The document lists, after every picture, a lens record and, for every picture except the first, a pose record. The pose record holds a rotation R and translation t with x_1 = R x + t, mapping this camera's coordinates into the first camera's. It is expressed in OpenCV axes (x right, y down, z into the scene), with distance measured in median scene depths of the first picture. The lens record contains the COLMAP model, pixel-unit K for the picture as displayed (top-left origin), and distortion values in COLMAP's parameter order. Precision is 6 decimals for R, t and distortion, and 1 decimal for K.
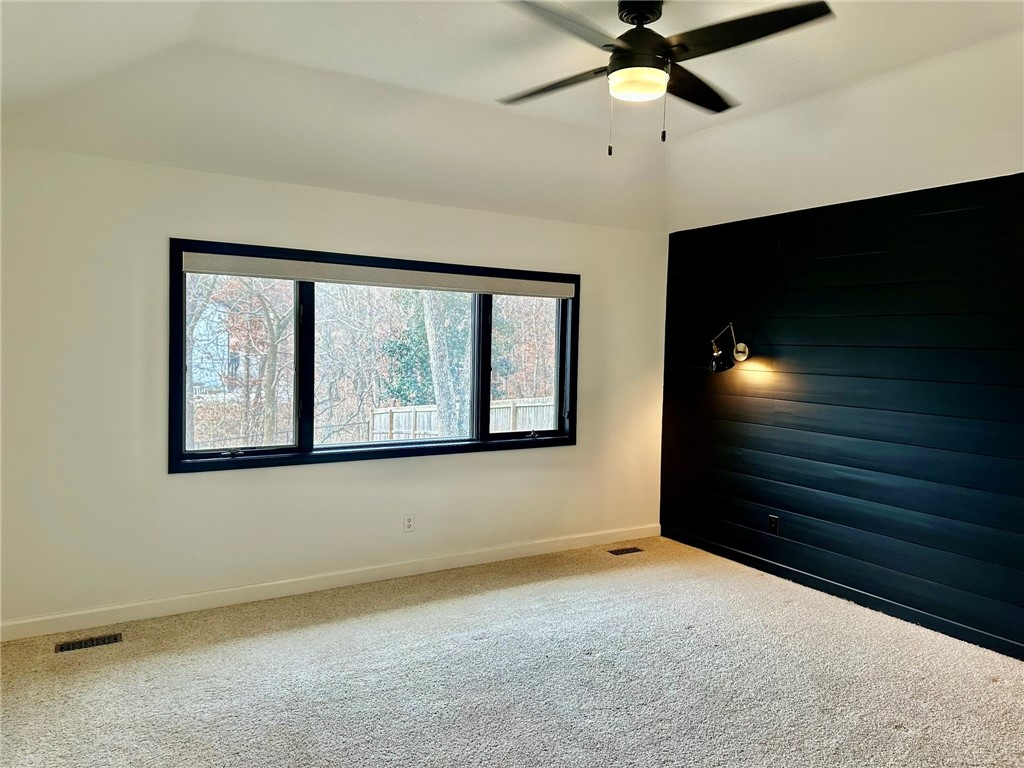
lens RADIAL K [[708.0, 0, 512.9], [0, 708.0, 364.5], [0, 0, 1]] dist [0.062667, -0.066653]
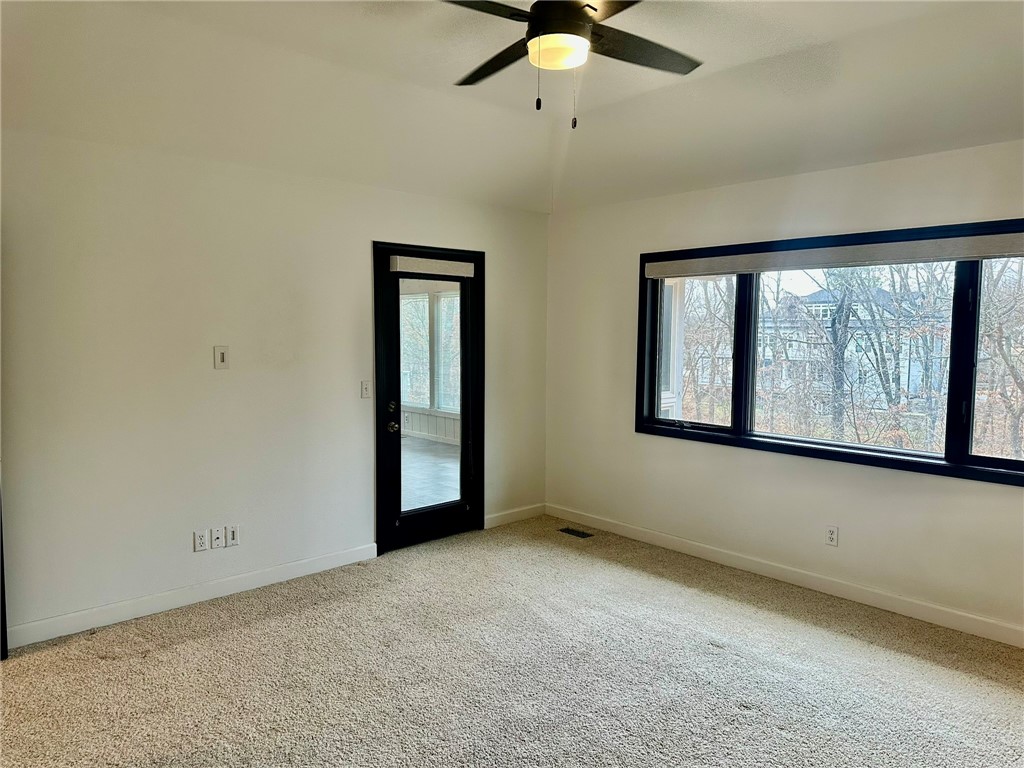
lens RADIAL K [[723.6, 0, 517.4], [0, 723.6, 377.5], [0, 0, 1]] dist [0.064269, -0.098433]
pose [[0.195449, 0.048002, -0.979538, 0.706983], [-0.030001, 0.998627, 0.042951, 0.001185], [0.980255, 0.020992, 0.196621, 0.474350]]
